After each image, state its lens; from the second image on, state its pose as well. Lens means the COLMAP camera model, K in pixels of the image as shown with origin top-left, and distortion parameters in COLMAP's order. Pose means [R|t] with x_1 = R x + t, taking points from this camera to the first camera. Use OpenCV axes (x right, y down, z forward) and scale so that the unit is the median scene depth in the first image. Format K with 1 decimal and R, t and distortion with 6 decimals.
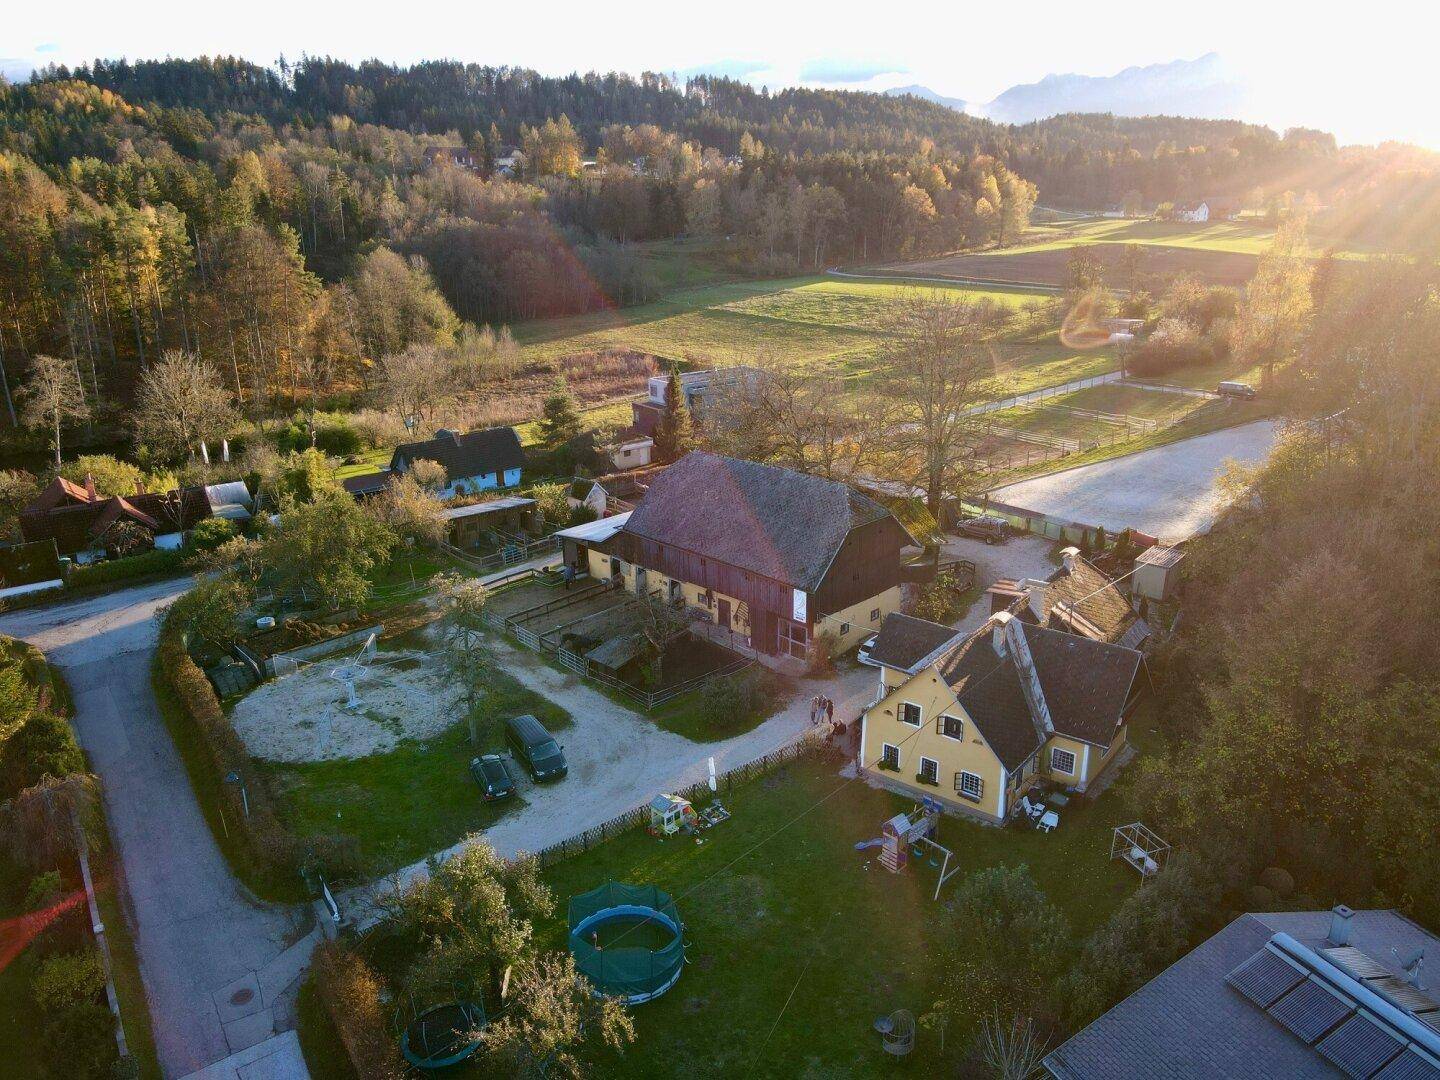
lens RADIAL K [[1076.2, 0, 720.0], [0, 1076.2, 540.0], [0, 0, 1]] dist [-0.015352, 0.002547]
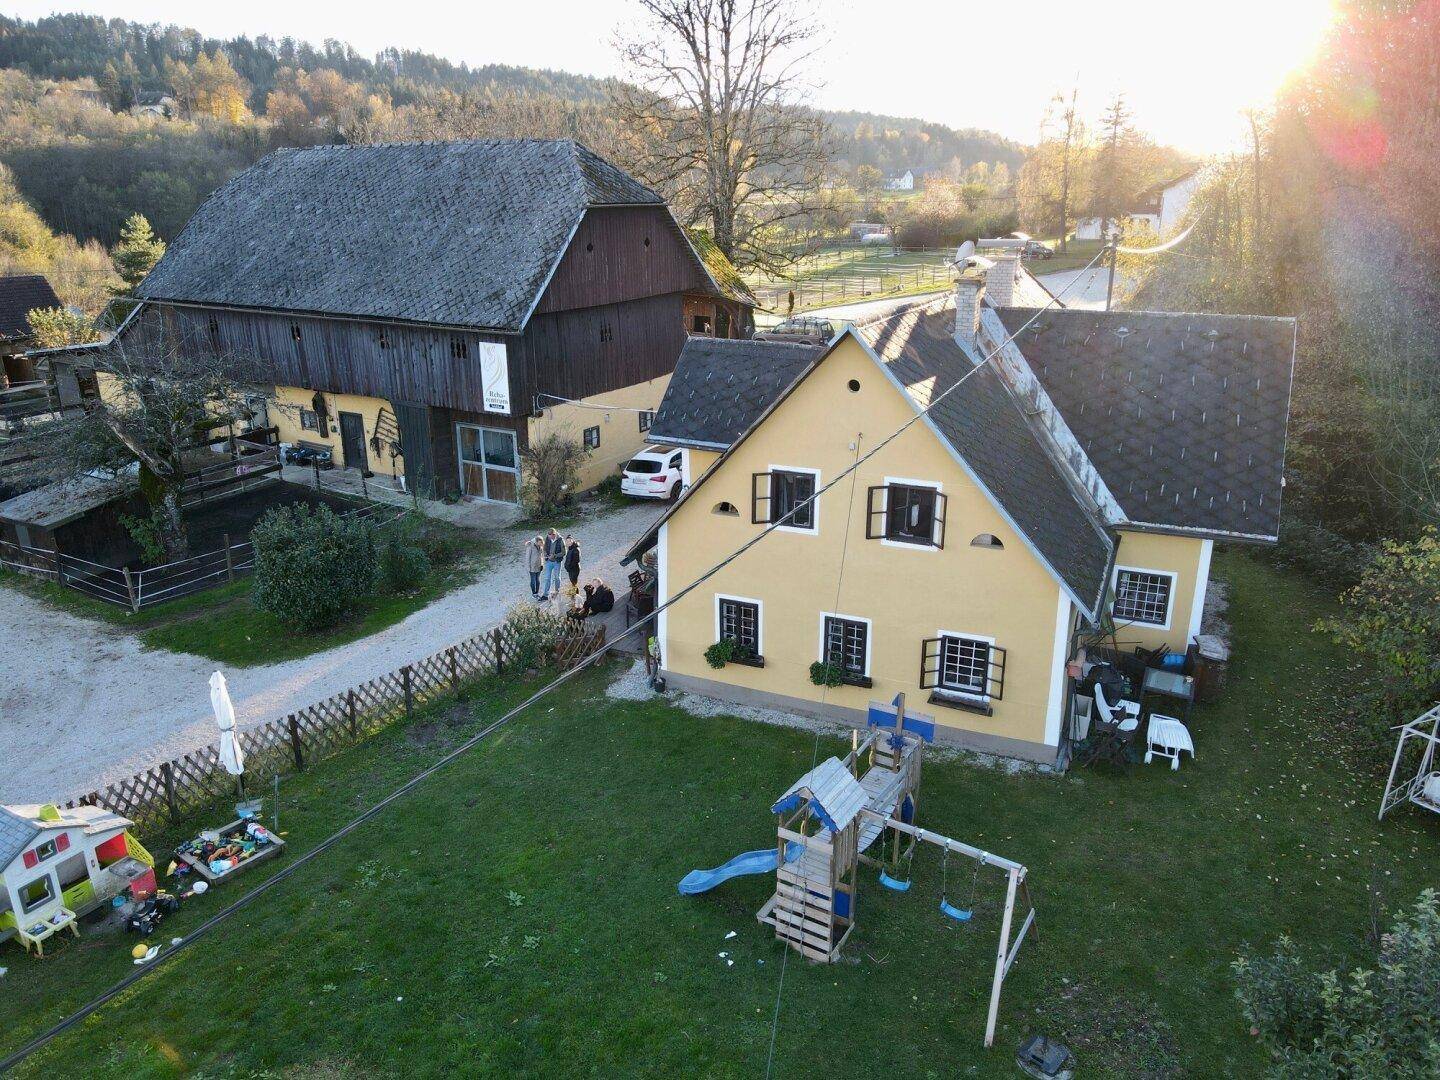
lens RADIAL K [[1021.3, 0, 720.0], [0, 1021.3, 540.0], [0, 0, 1]] dist [0.014332, 0.005293]
pose [[0.966422, -0.071048, 0.246944, 0.057930], [0.074088, 0.997247, -0.003028, 0.153221], [-0.246049, 0.021221, 0.969025, 0.581082]]
